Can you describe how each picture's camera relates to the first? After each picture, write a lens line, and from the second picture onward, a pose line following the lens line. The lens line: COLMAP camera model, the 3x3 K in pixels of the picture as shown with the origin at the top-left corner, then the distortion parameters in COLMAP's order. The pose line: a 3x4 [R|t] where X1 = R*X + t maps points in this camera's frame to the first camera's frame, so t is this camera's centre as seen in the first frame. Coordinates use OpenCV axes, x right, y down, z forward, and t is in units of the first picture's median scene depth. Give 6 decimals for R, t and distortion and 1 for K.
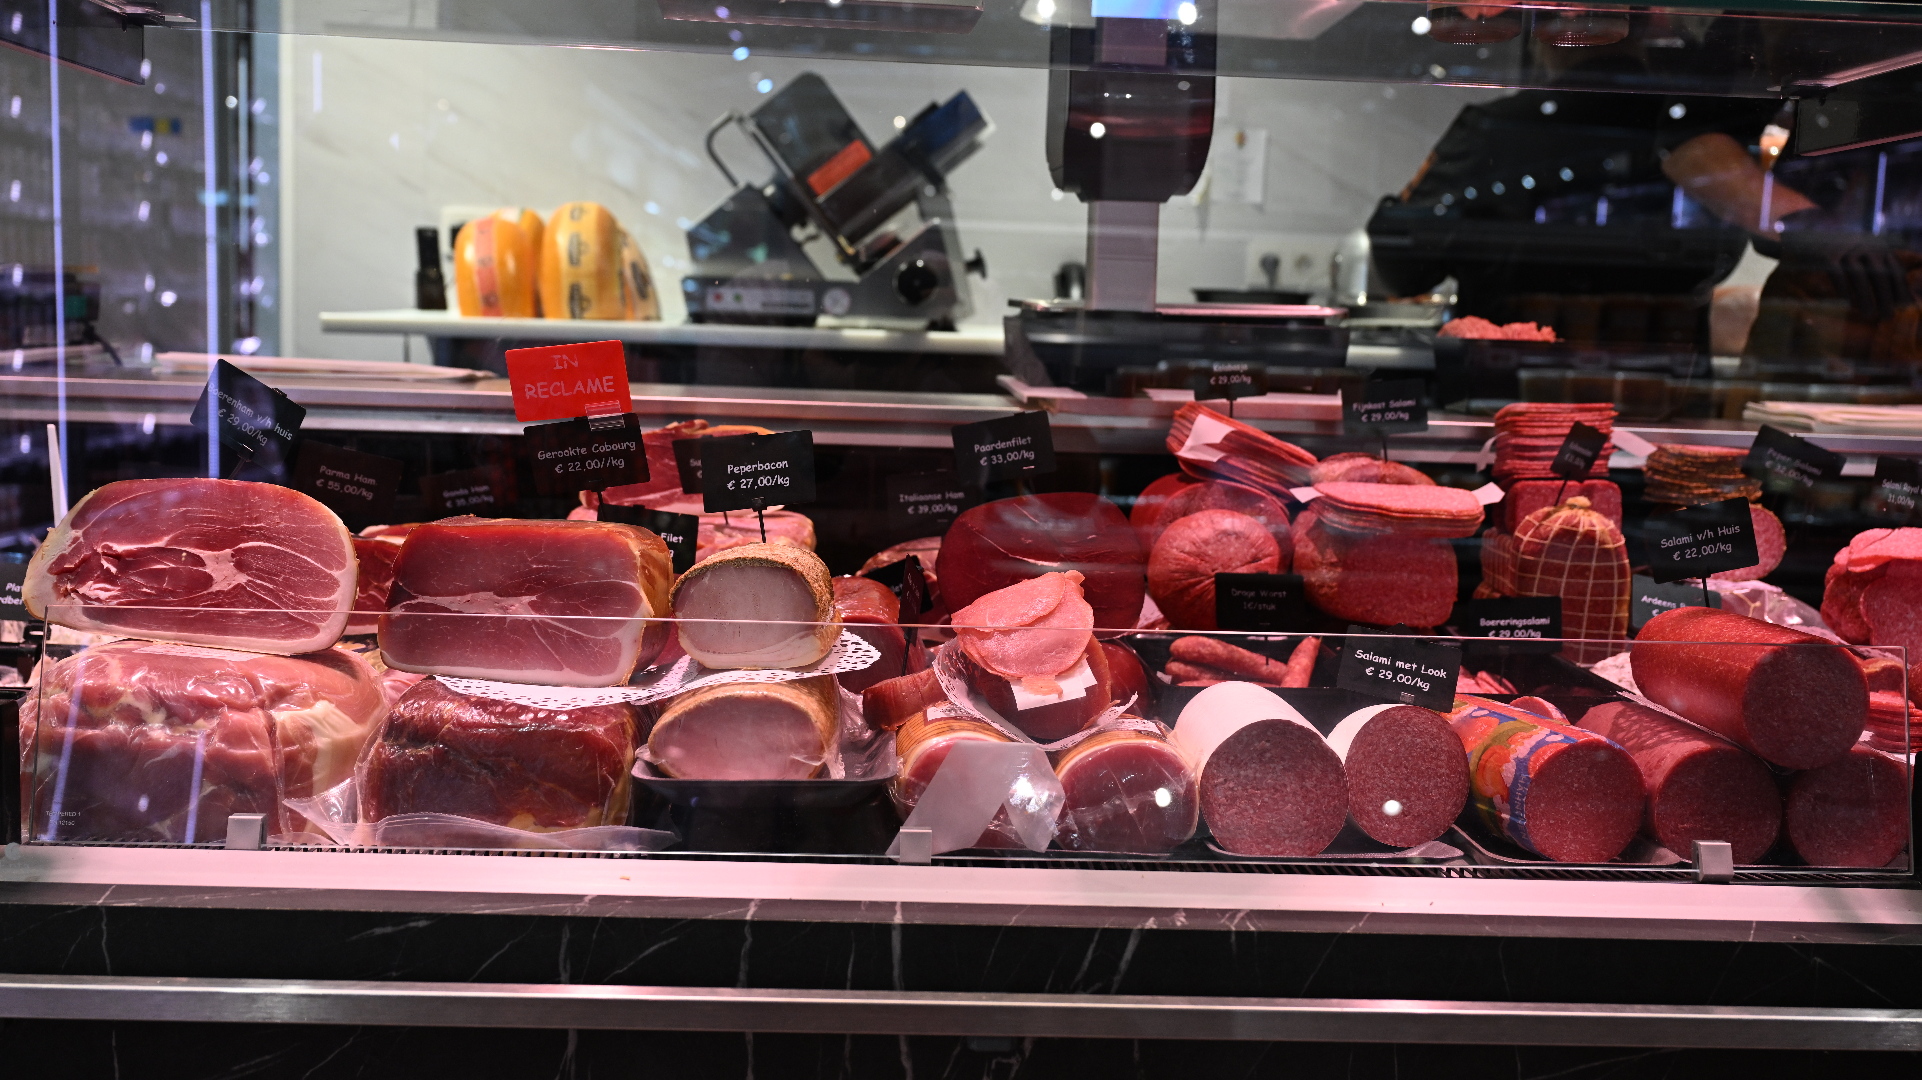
lens RADIAL K [[1963.7, 0, 964.2], [0, 1963.7, 545.2], [0, 0, 1]] dist [-0.007228, 0.000000]
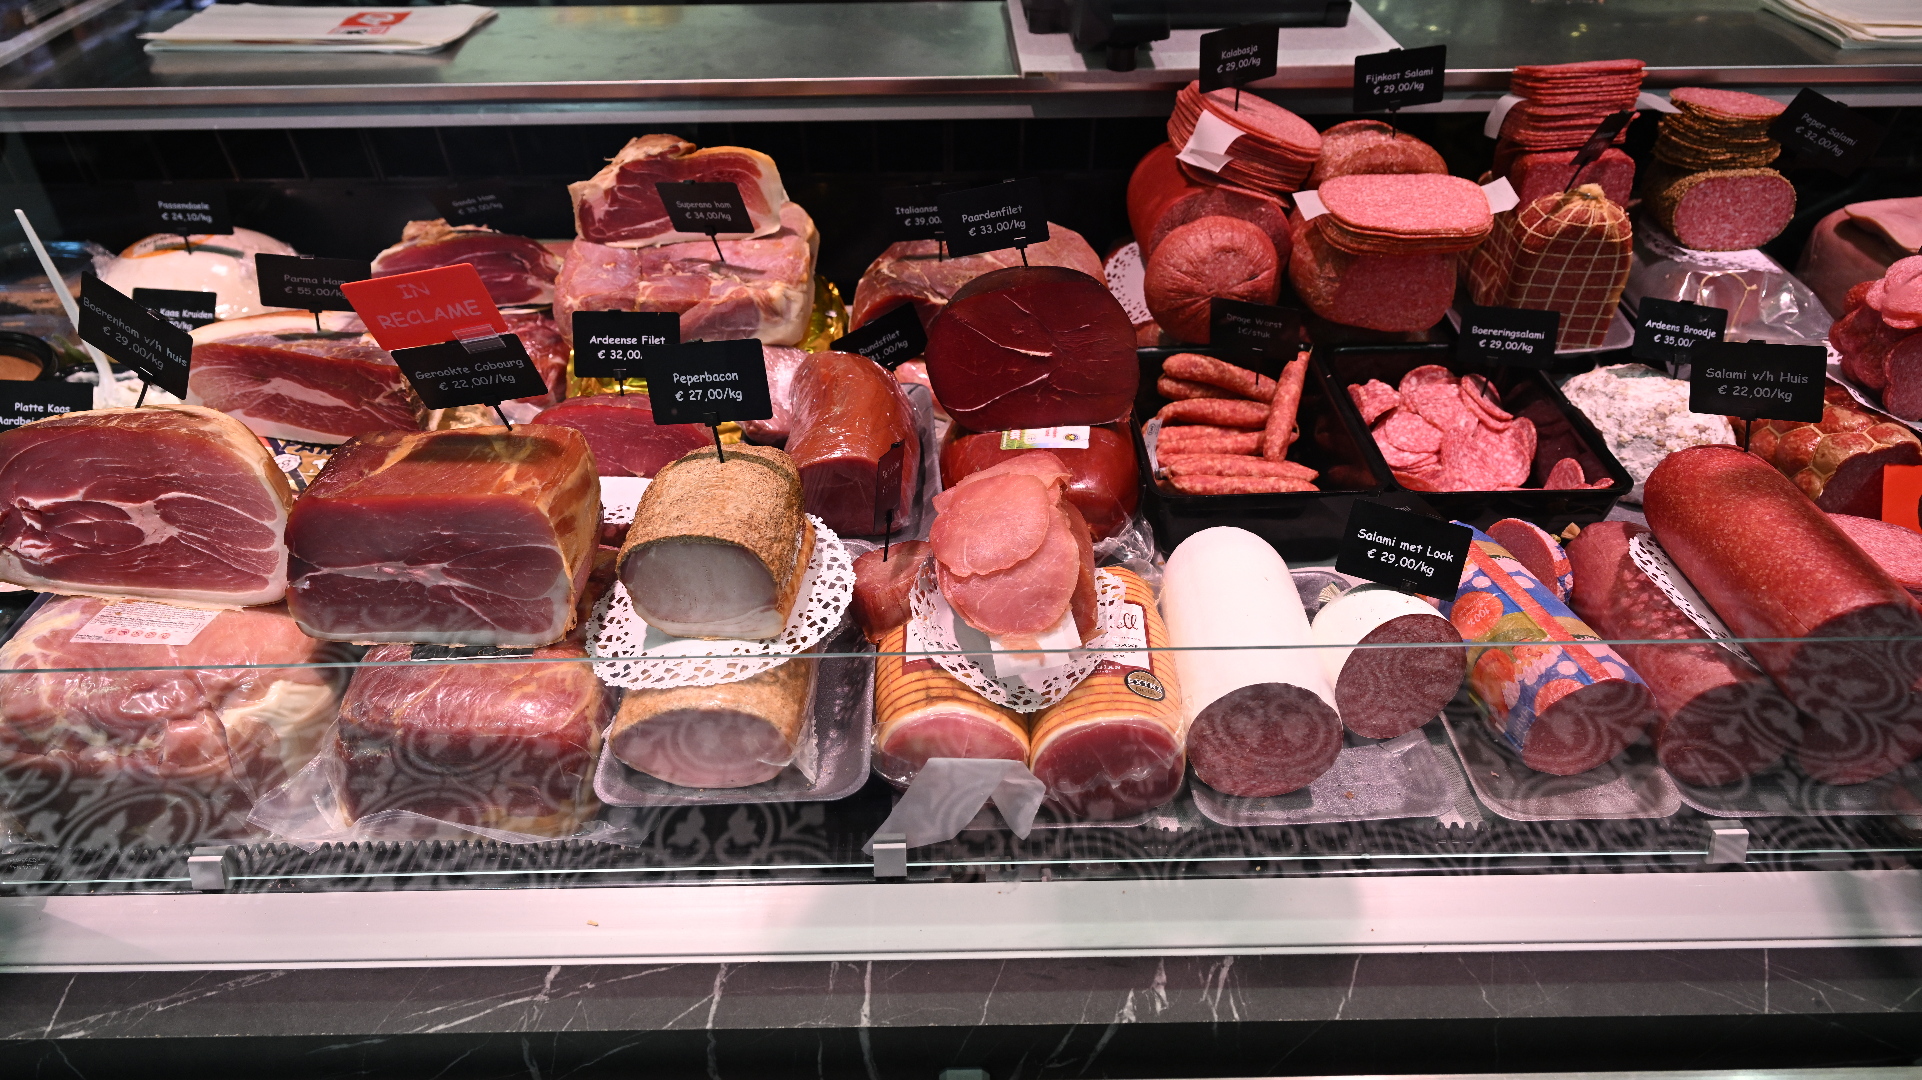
lens RADIAL K [[1298.1, 0, 958.6], [0, 1298.1, 547.5], [0, 0, 1]] dist [0.001415, -0.003104]
pose [[0.998609, -0.015887, -0.050276, 0.038271], [0.038497, 0.871250, 0.489328, -0.256351], [0.036029, -0.490583, 0.870649, 0.449006]]
